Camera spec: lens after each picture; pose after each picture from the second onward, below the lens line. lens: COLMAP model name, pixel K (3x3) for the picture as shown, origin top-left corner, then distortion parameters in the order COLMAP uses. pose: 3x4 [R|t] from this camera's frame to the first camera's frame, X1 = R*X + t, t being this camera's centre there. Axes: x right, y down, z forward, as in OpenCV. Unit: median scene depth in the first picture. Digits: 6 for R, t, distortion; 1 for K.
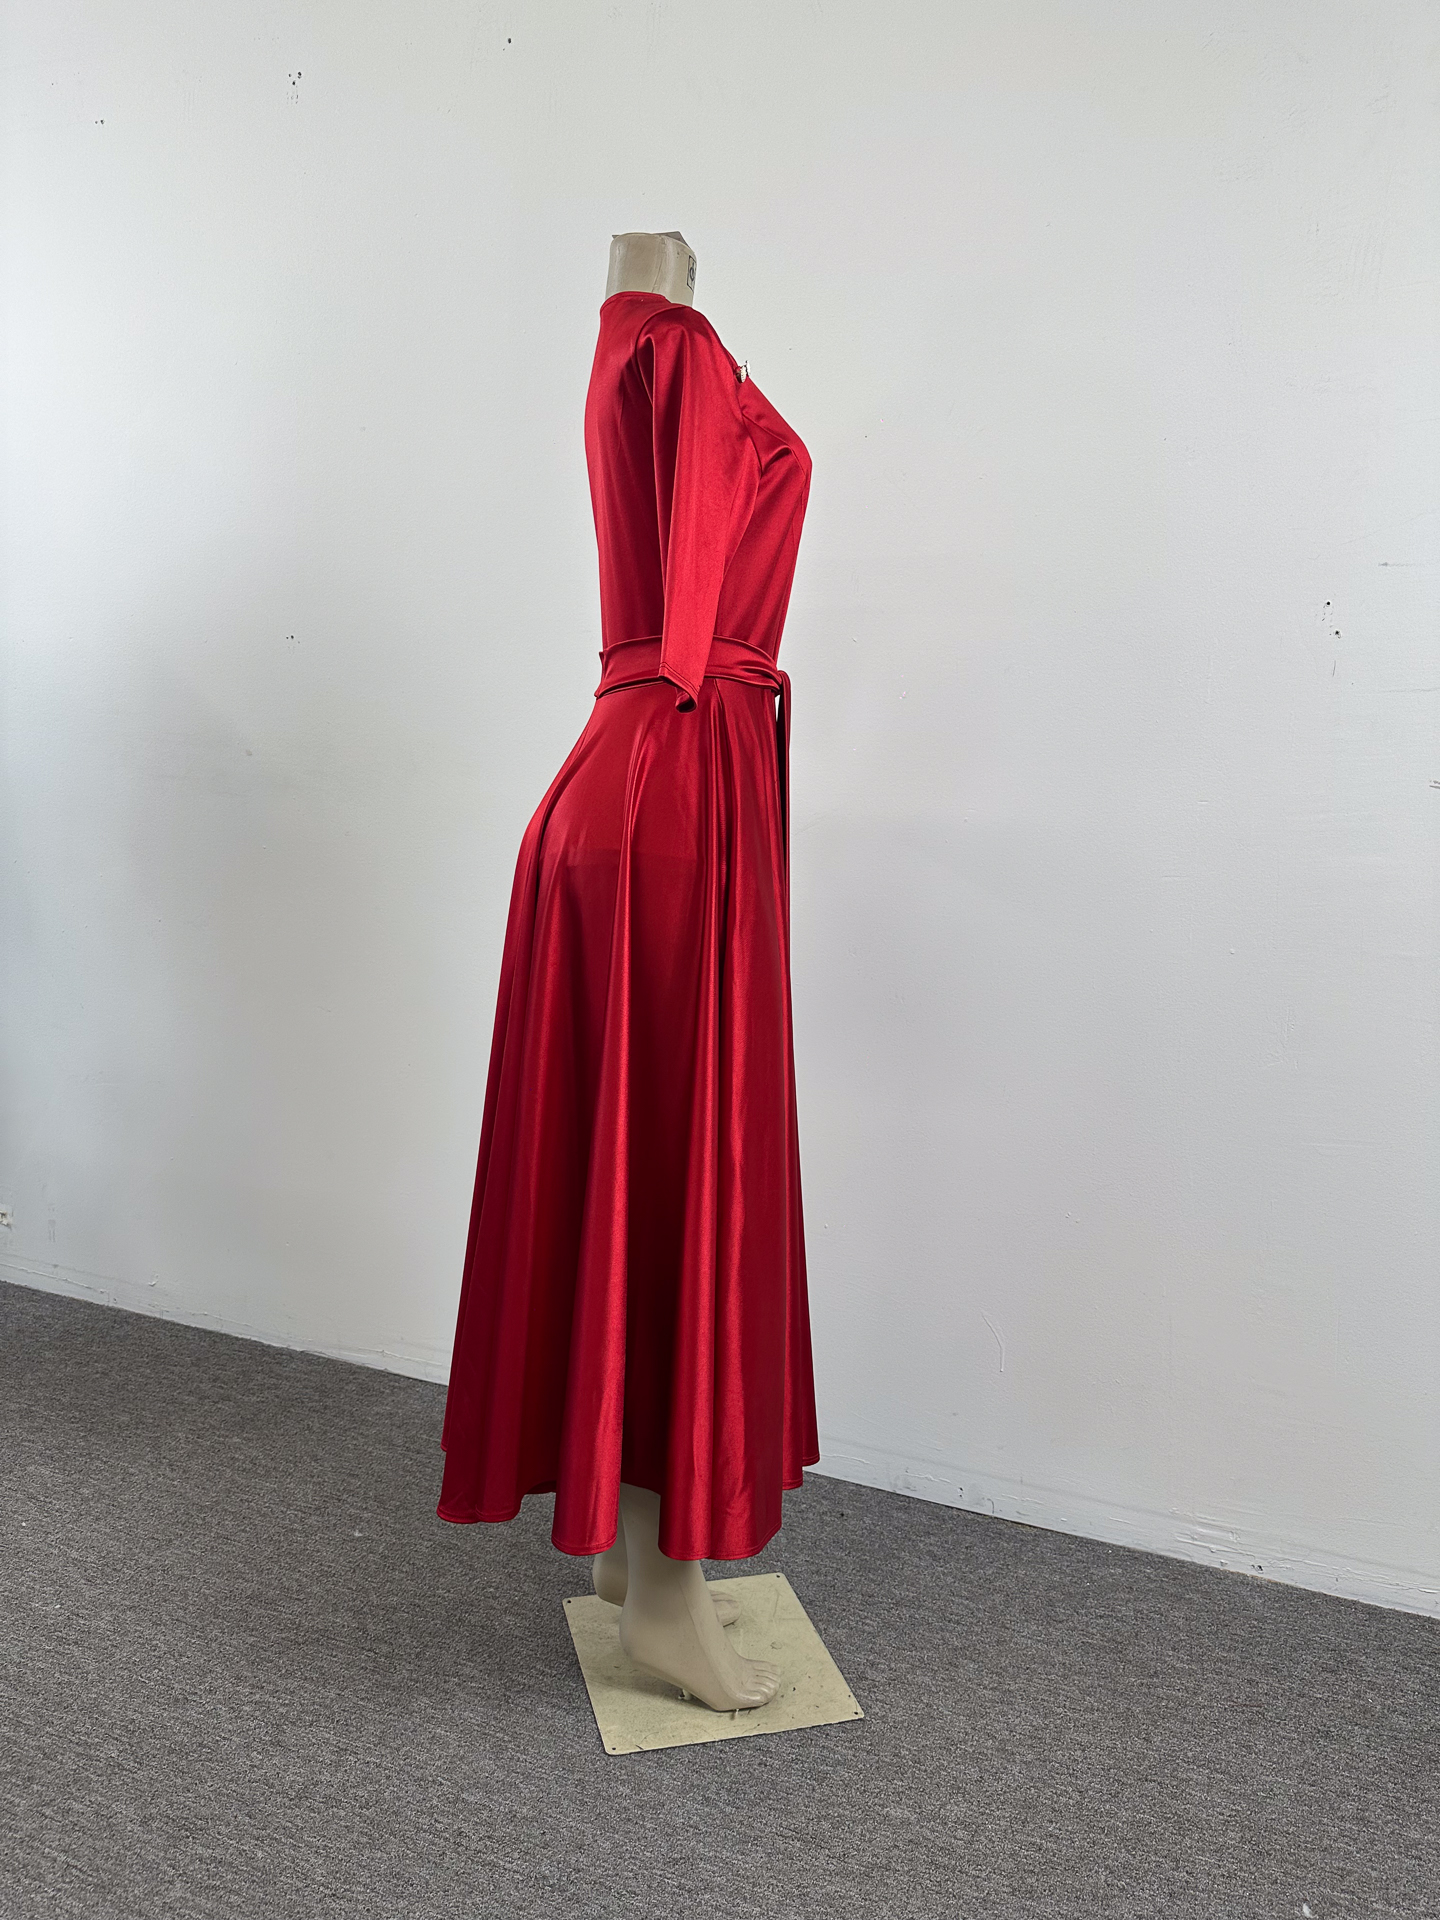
lens RADIAL K [[1389.5, 0, 710.8], [0, 1389.5, 963.5], [0, 0, 1]] dist [0.002658, -0.015214]
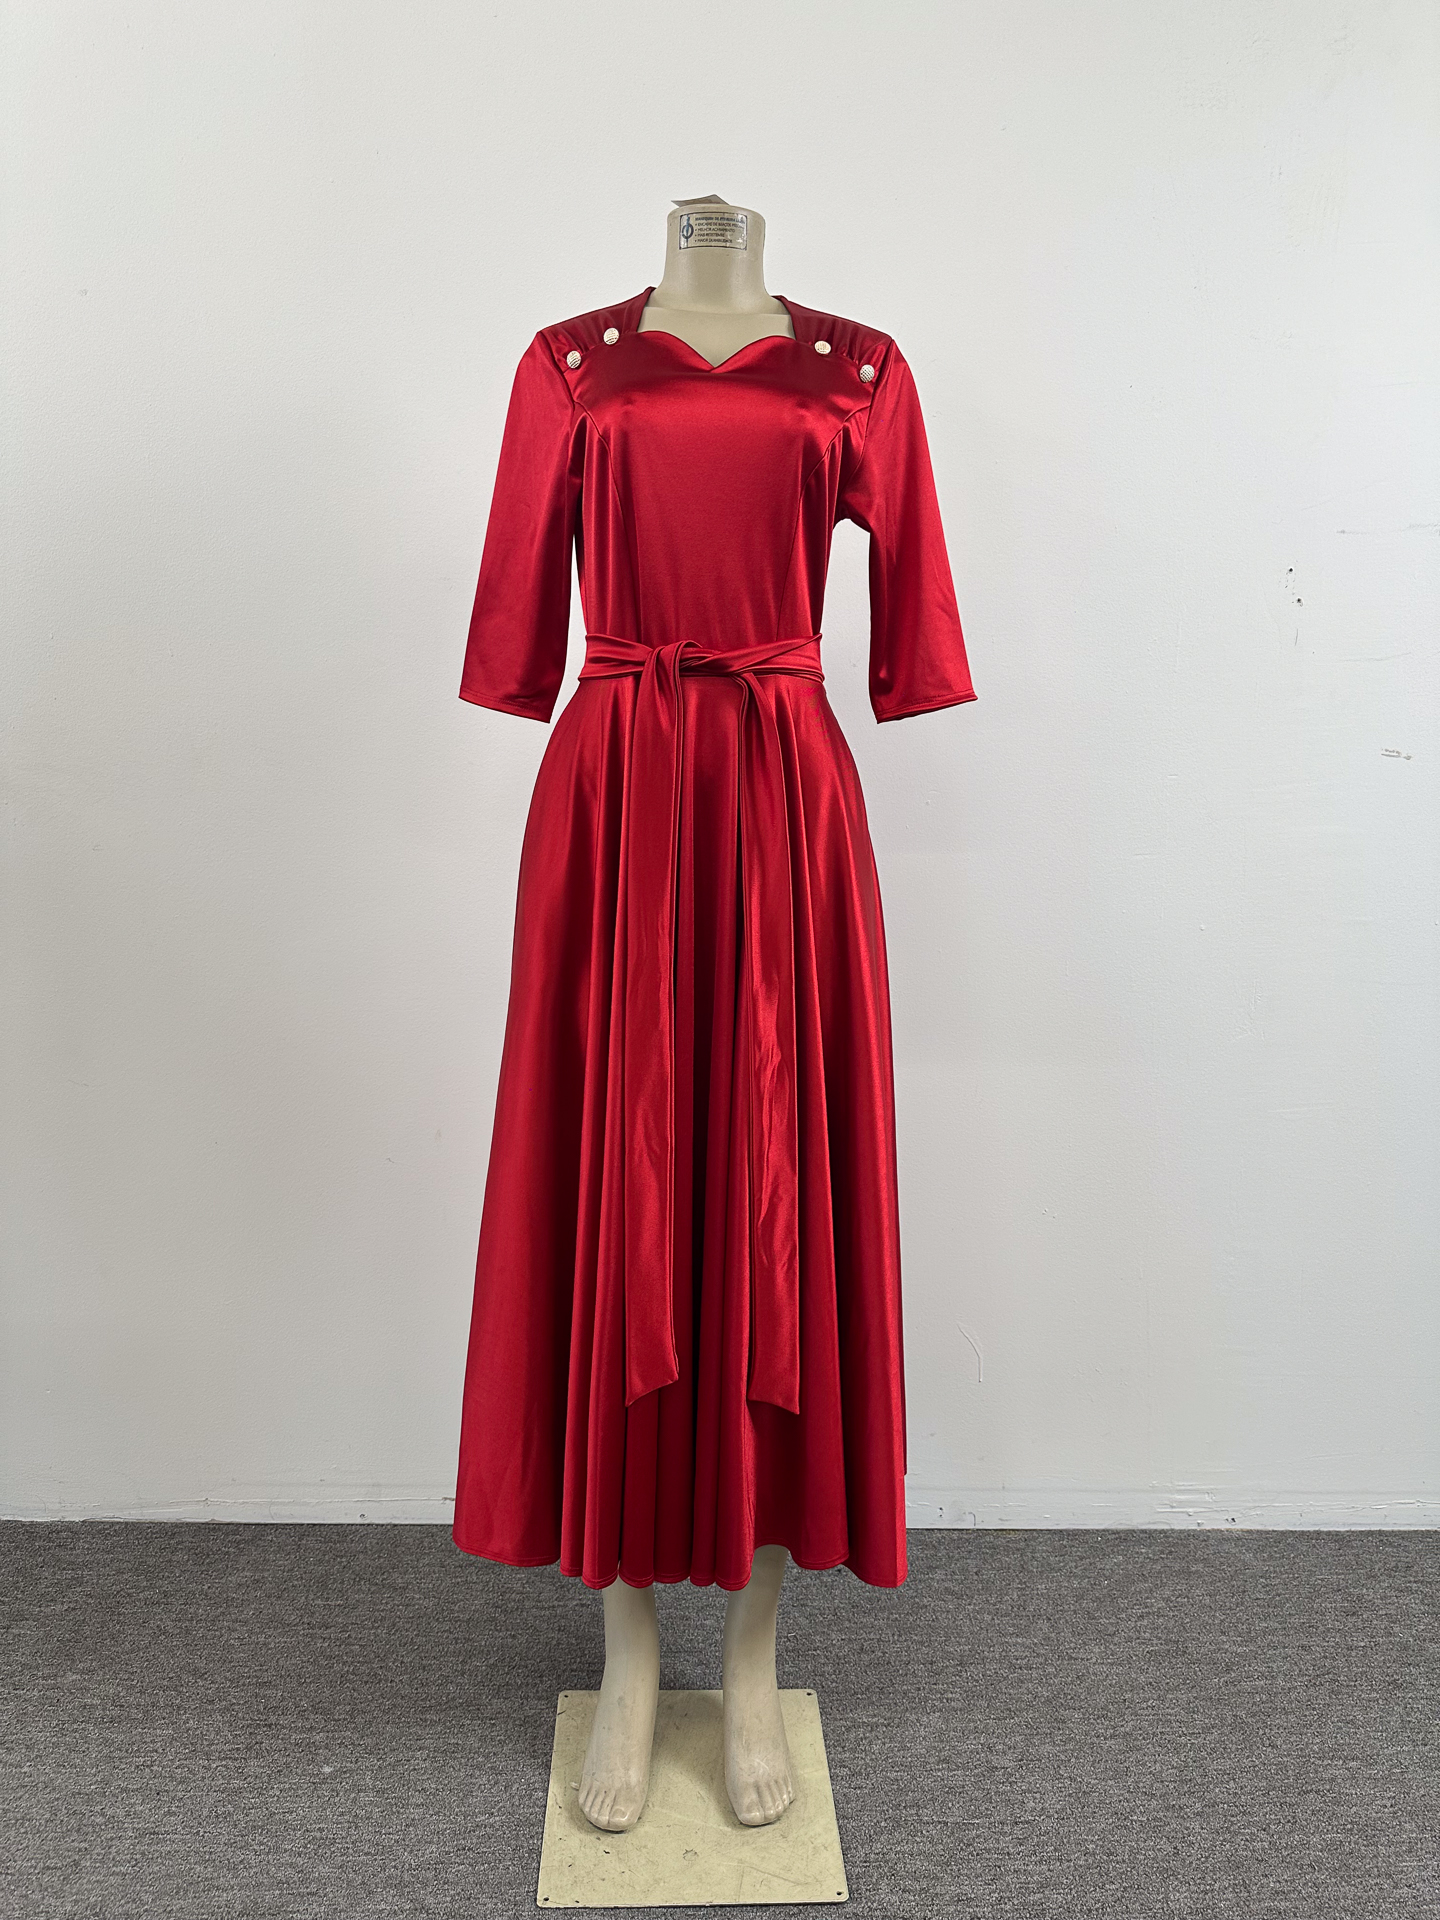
lens RADIAL K [[1389.5, 0, 724.1], [0, 1389.5, 964.3], [0, 0, 1]] dist [0.002658, -0.015214]
pose [[0.918633, -0.098958, 0.382520, -0.307970], [0.071717, 0.993808, 0.084868, -0.089121], [-0.388549, -0.050529, 0.920041, 0.225545]]
